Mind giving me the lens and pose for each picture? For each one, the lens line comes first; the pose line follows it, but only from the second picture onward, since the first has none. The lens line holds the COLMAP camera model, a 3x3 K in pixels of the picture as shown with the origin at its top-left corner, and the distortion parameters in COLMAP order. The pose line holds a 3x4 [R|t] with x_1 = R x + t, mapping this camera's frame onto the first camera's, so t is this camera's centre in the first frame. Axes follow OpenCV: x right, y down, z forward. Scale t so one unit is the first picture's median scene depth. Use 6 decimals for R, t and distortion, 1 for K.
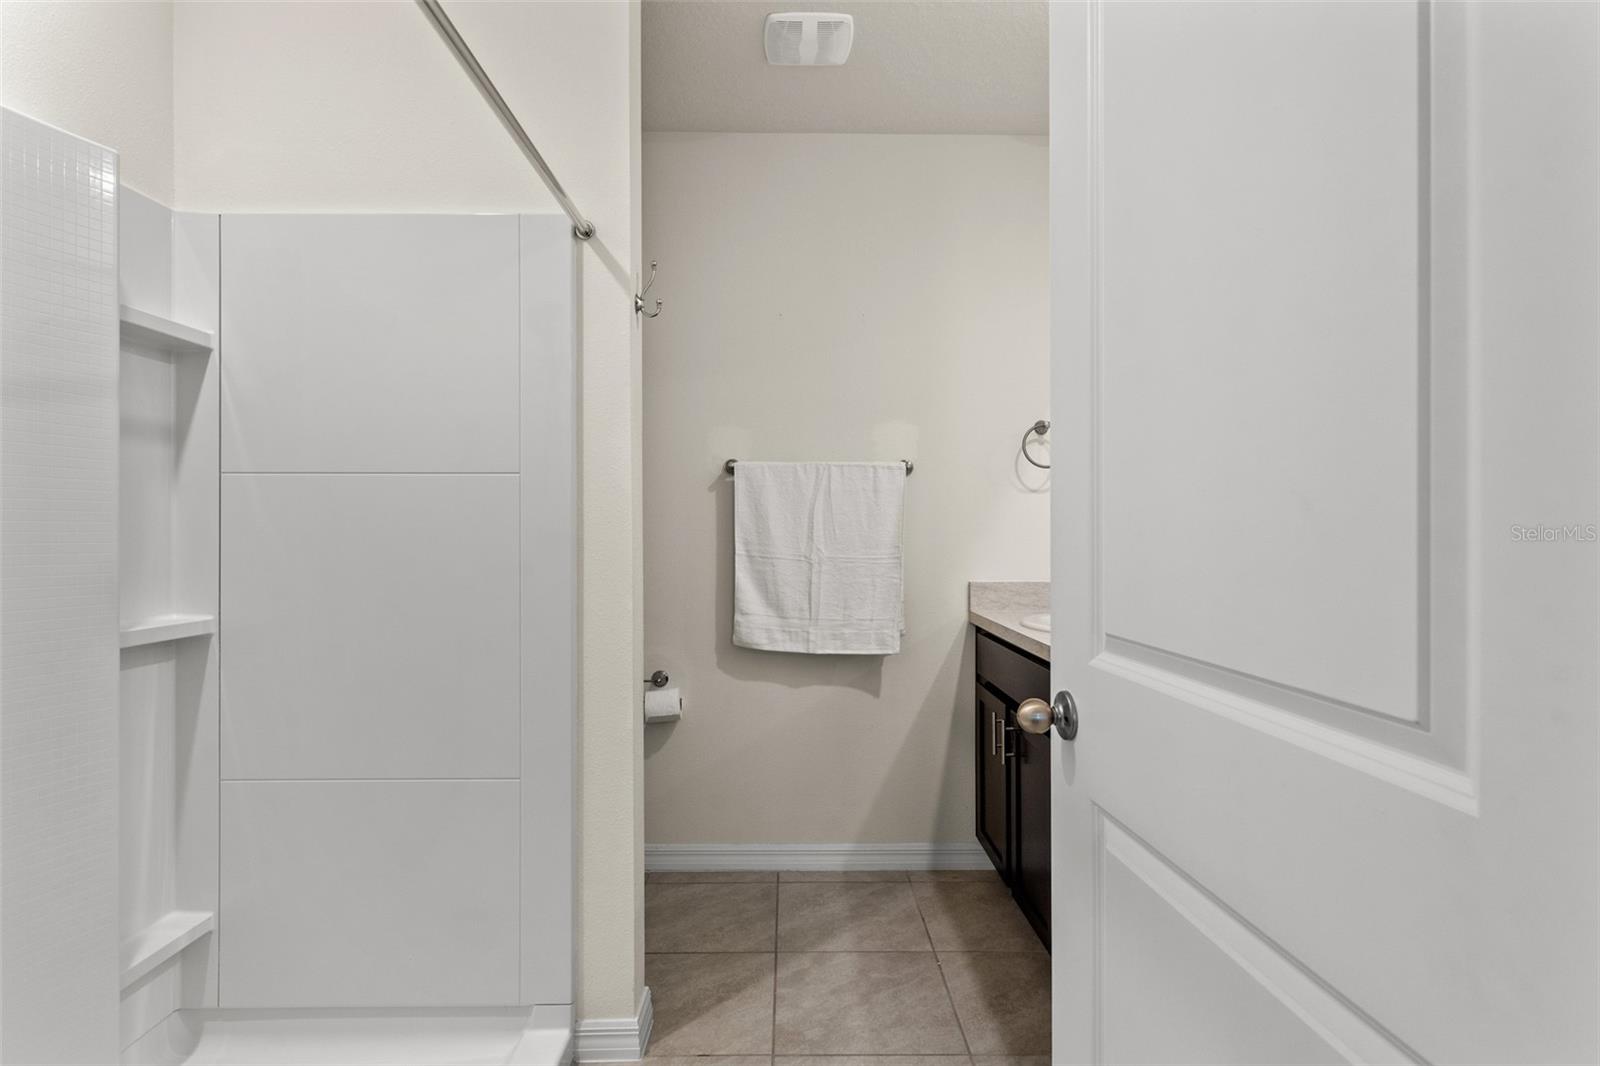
lens RADIAL K [[801.9, 0, 800.0], [0, 801.9, 533.0], [0, 0, 1]] dist [0.000606, 0.000053]
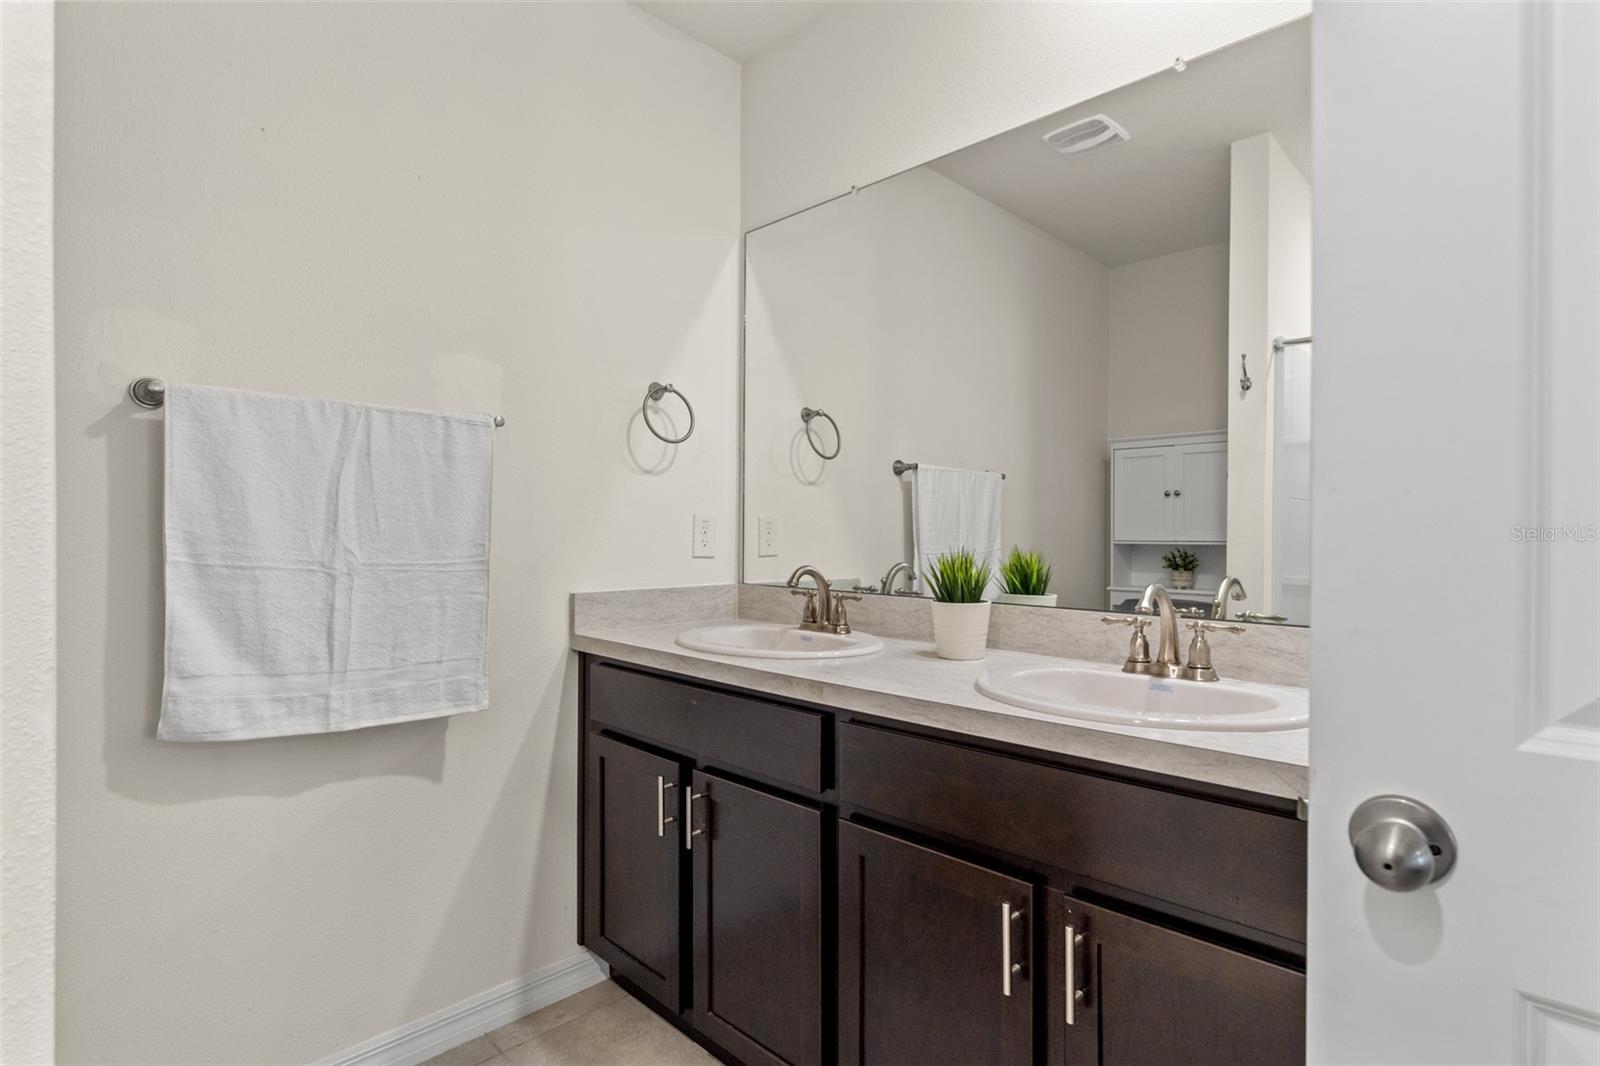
lens RADIAL K [[794.1, 0, 798.2], [0, 794.1, 528.8], [0, 0, 1]] dist [-0.005723, -0.000340]
pose [[0.715616, 0.005911, 0.698469, -0.144388], [-0.004742, 0.999982, -0.003603, 0.004918], [-0.698478, -0.000734, 0.715632, 0.358638]]
